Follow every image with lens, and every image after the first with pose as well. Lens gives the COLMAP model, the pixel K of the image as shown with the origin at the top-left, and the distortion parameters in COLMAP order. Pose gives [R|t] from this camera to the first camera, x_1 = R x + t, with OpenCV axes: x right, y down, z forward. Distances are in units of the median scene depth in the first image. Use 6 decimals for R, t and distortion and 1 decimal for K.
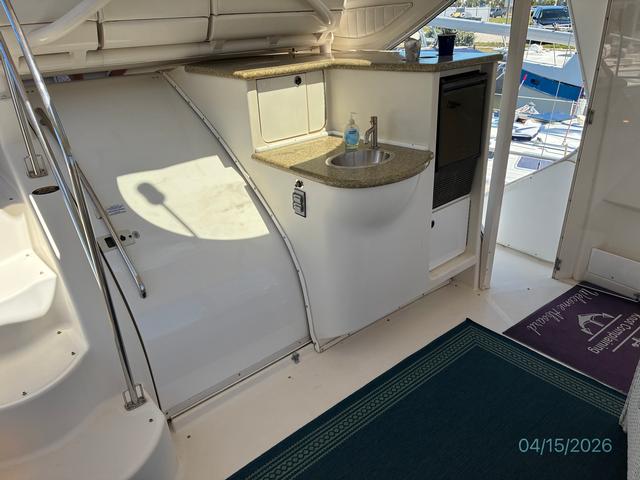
lens RADIAL K [[484.7, 0, 320.0], [0, 484.7, 240.0], [0, 0, 1]] dist [-0.004245, -0.001445]
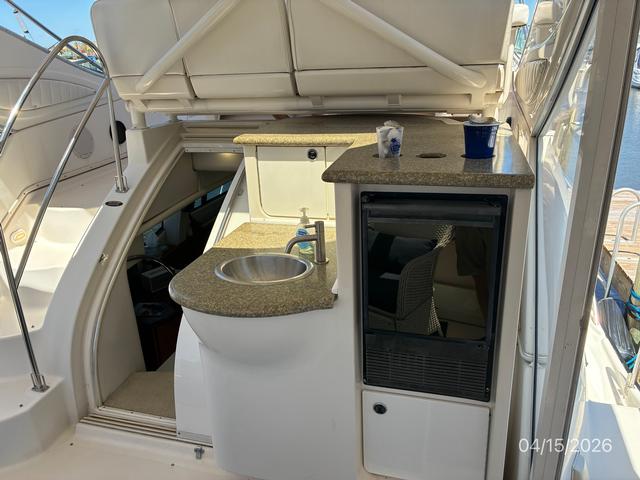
lens RADIAL K [[496.9, 0, 320.0], [0, 496.9, 240.0], [0, 0, 1]] dist [0.006080, 0.000745]
pose [[0.552458, 0.306609, -0.775101, 0.649925], [-0.341476, 0.931528, 0.125098, -0.303665], [0.760384, 0.195567, 0.619330, 0.522068]]
